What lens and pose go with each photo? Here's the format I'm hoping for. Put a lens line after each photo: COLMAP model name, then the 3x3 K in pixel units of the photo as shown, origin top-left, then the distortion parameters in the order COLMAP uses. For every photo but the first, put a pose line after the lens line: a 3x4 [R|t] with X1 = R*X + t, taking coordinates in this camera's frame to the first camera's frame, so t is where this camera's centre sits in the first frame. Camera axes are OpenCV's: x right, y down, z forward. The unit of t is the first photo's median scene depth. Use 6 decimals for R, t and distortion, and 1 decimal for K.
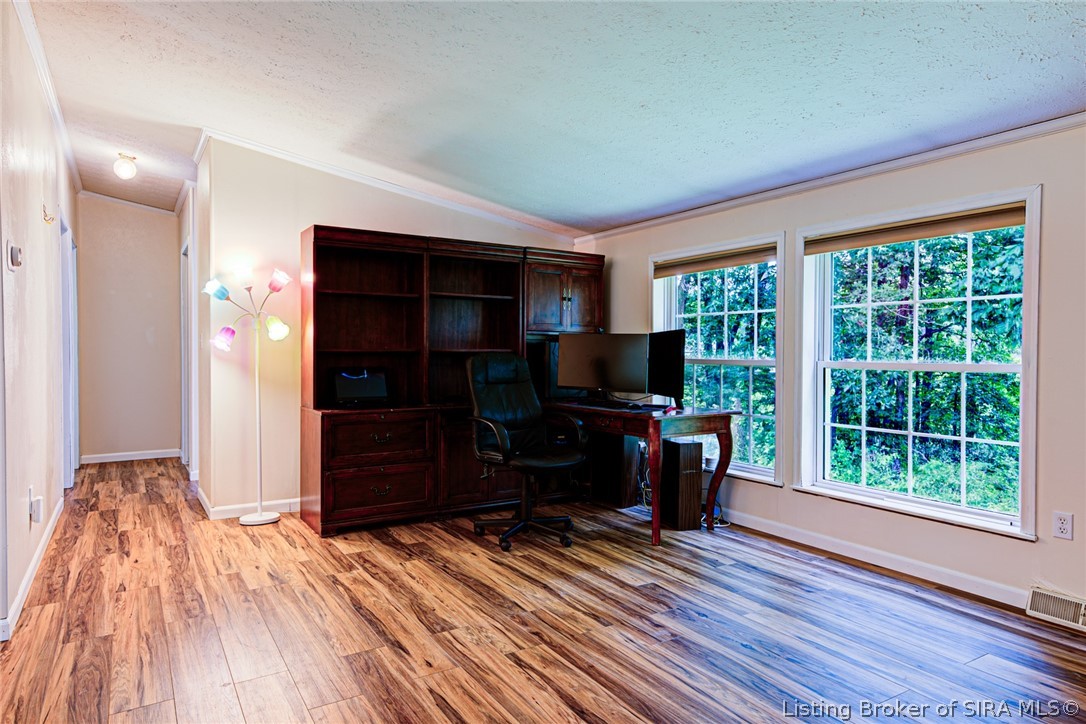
lens RADIAL K [[682.5, 0, 545.0], [0, 682.5, 360.5], [0, 0, 1]] dist [0.024967, 0.005208]
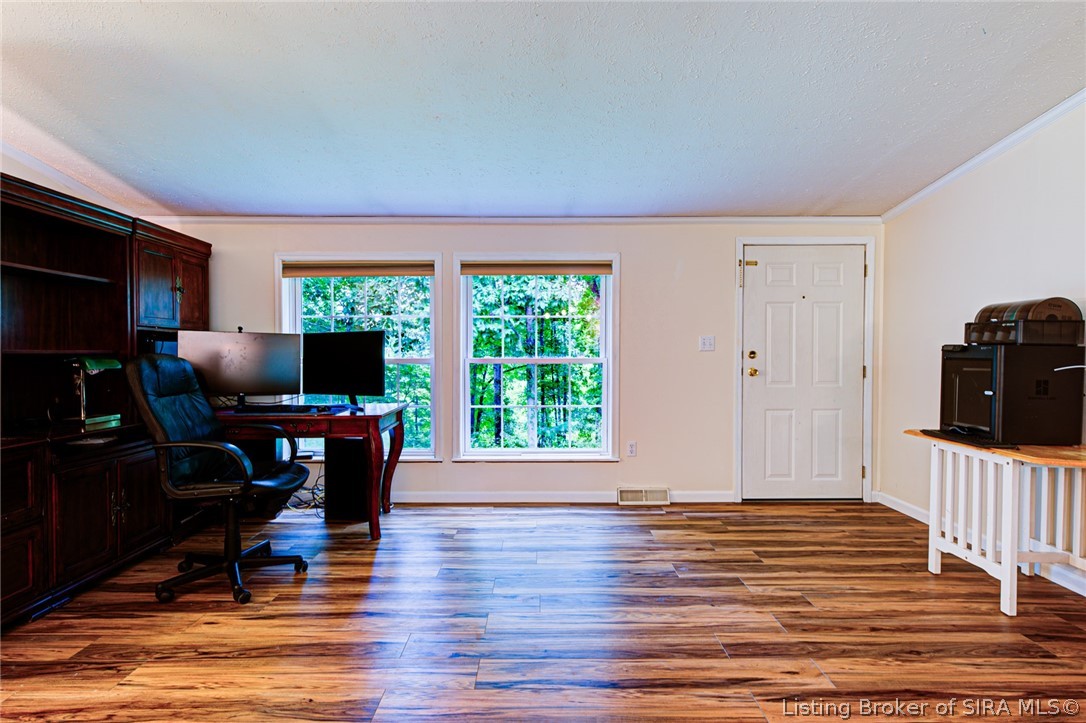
lens RADIAL K [[540.1, 0, 540.8], [0, 540.1, 358.8], [0, 0, 1]] dist [0.012294, 0.000880]
pose [[0.516081, -0.017709, 0.856357, -0.370819], [0.016235, 0.999809, 0.010891, -0.006759], [-0.856386, 0.008282, 0.516270, 0.332323]]
